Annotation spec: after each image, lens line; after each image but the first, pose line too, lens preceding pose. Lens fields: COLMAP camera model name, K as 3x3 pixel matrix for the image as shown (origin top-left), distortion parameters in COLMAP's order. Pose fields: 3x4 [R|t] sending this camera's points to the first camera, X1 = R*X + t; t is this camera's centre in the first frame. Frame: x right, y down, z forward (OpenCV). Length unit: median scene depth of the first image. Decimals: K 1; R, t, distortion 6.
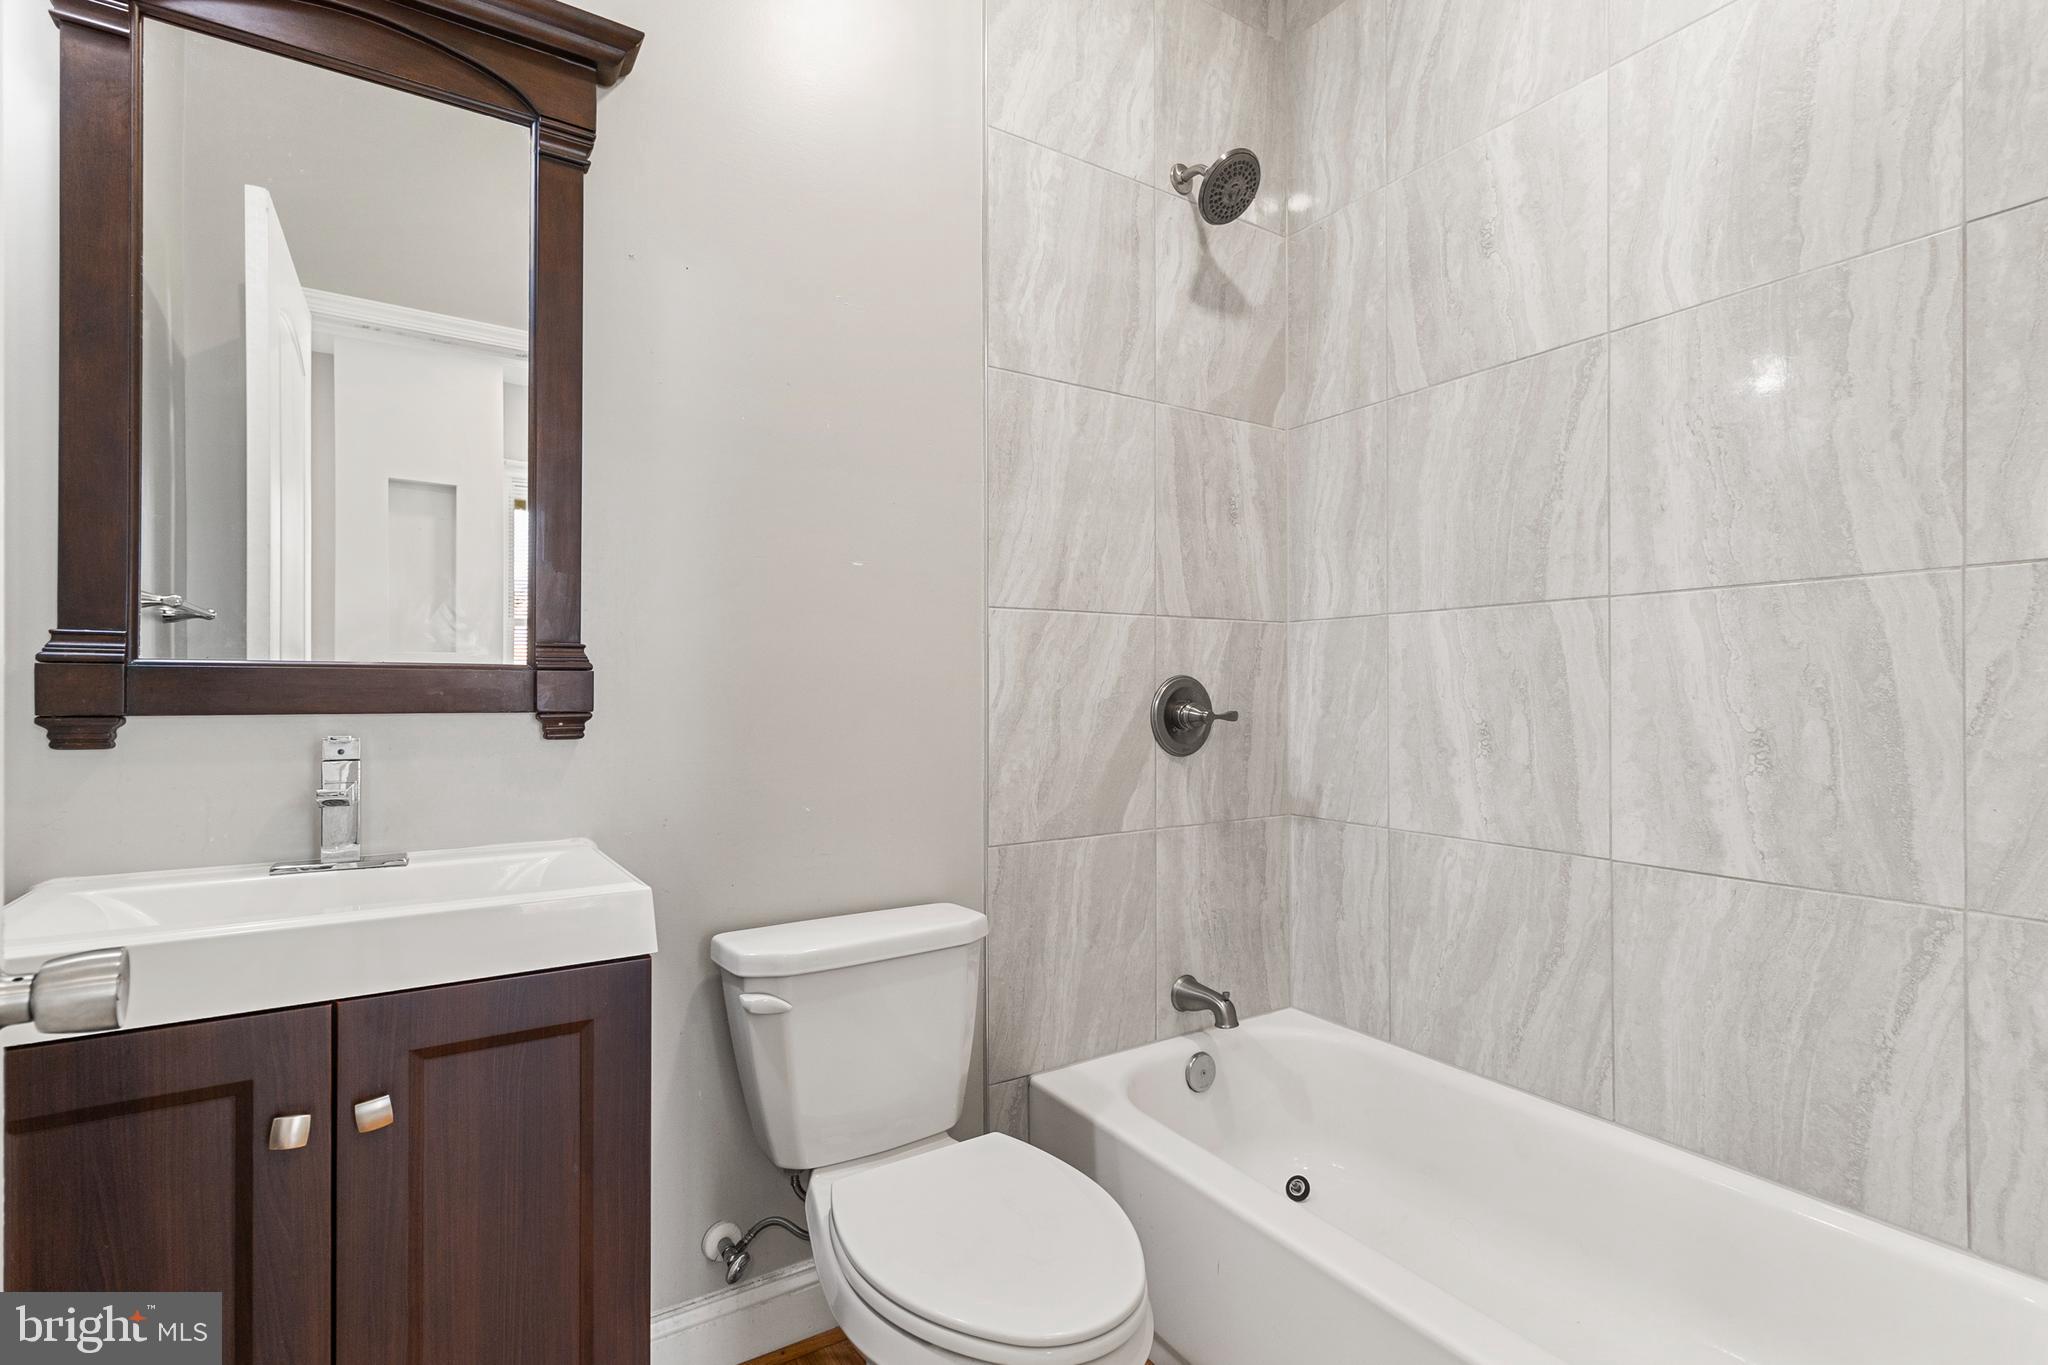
lens RADIAL K [[945.1, 0, 1017.5], [0, 945.1, 670.4], [0, 0, 1]] dist [-0.006273, 0.000361]
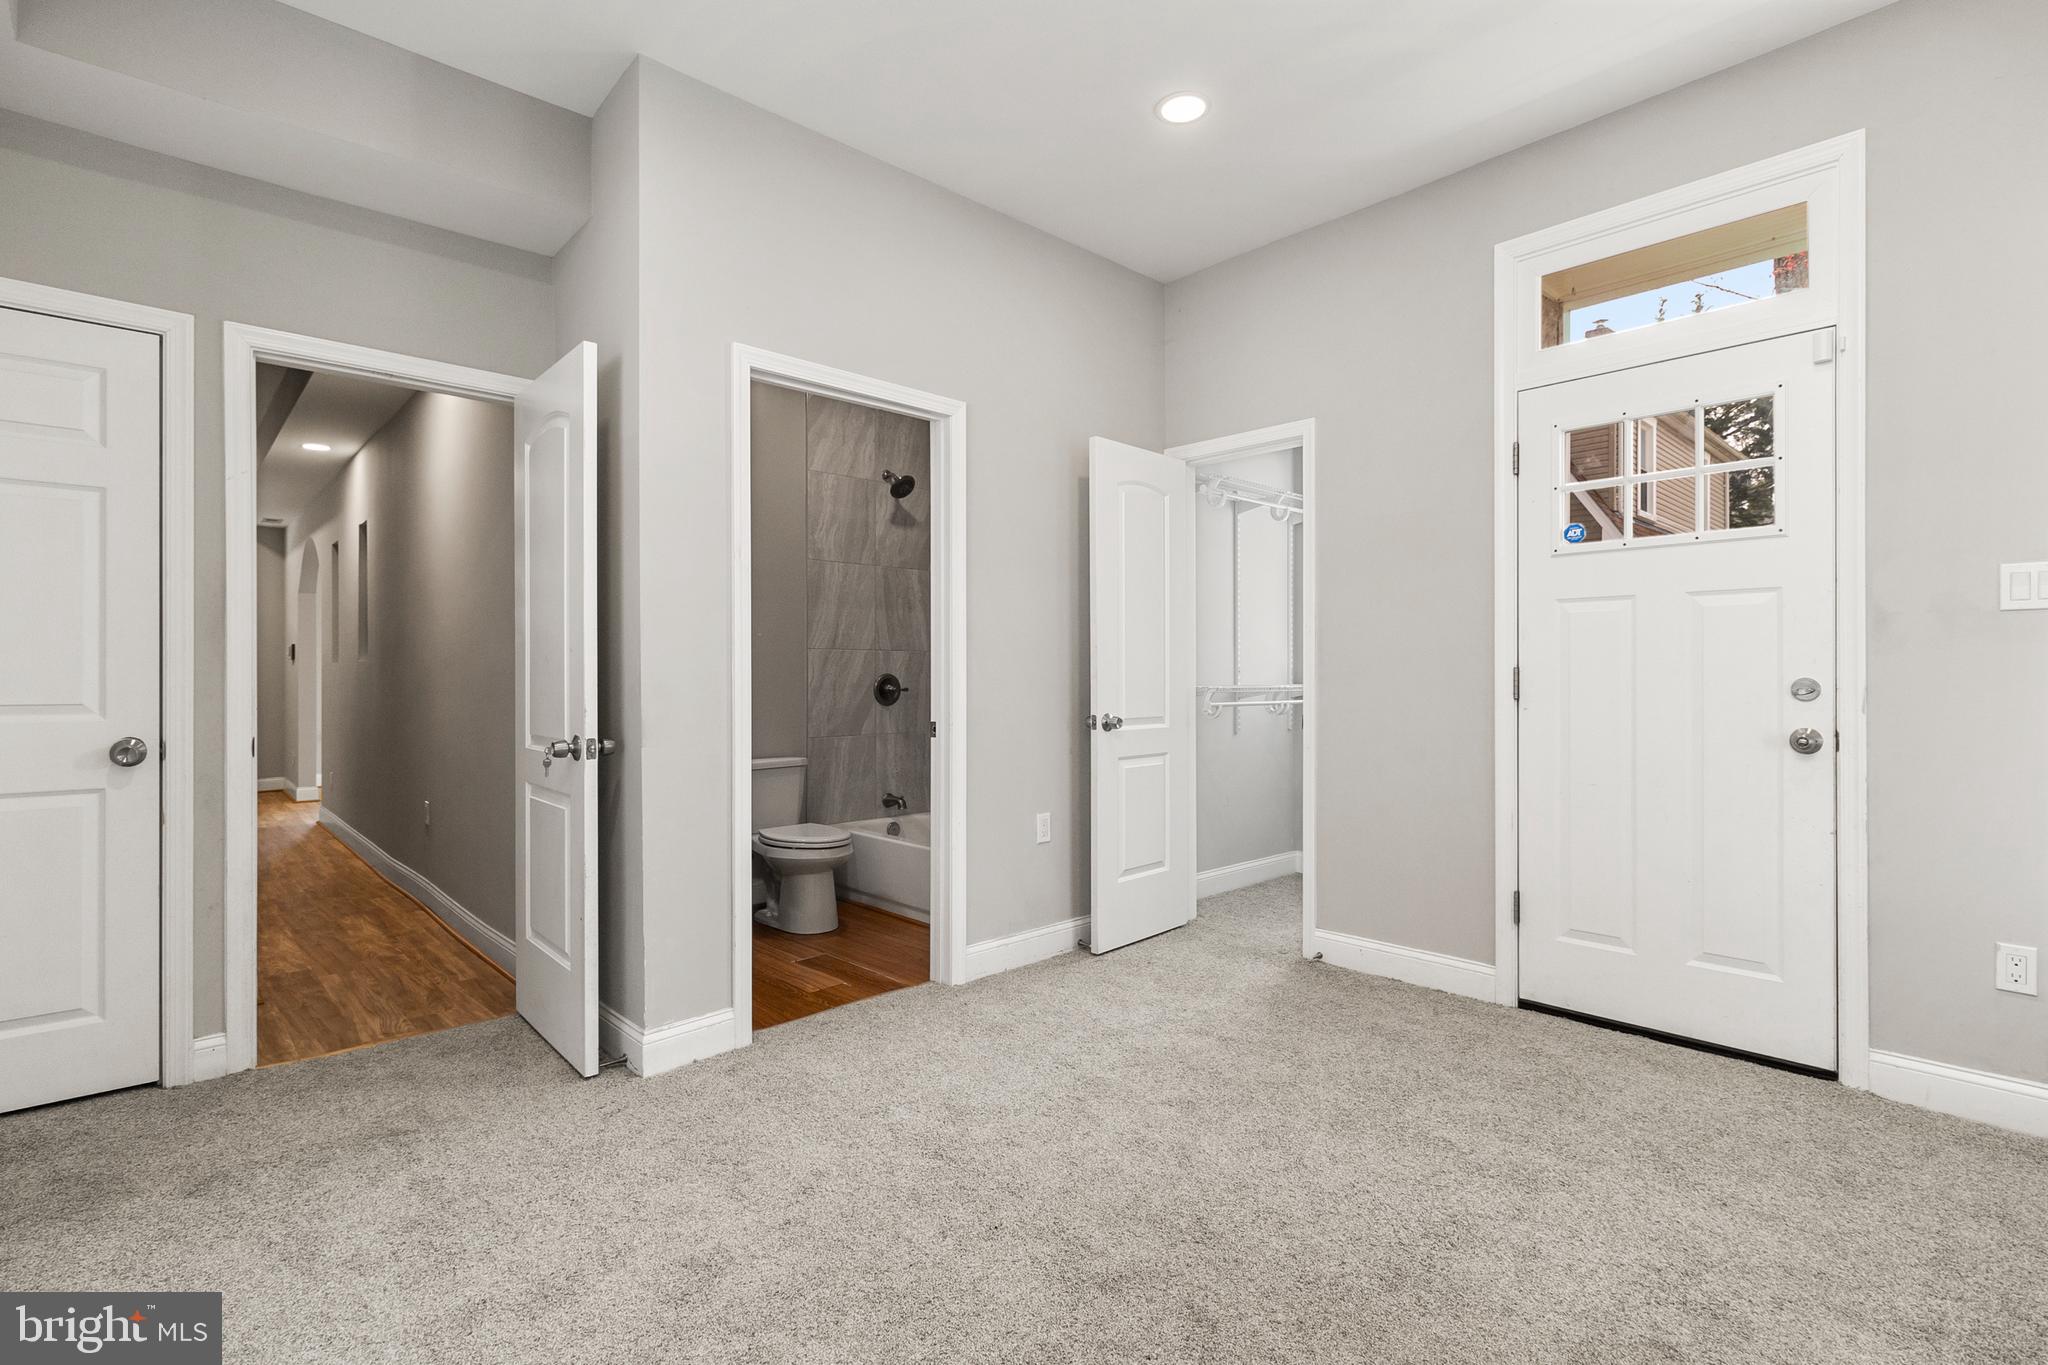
lens RADIAL K [[945.1, 0, 1017.5], [0, 945.1, 670.4], [0, 0, 1]] dist [-0.006273, 0.000361]
pose [[0.983428, 0.001195, 0.181297, 0.060948], [-0.002509, 0.999972, 0.007015, -0.022105], [-0.181284, -0.007354, 0.983403, -1.551595]]
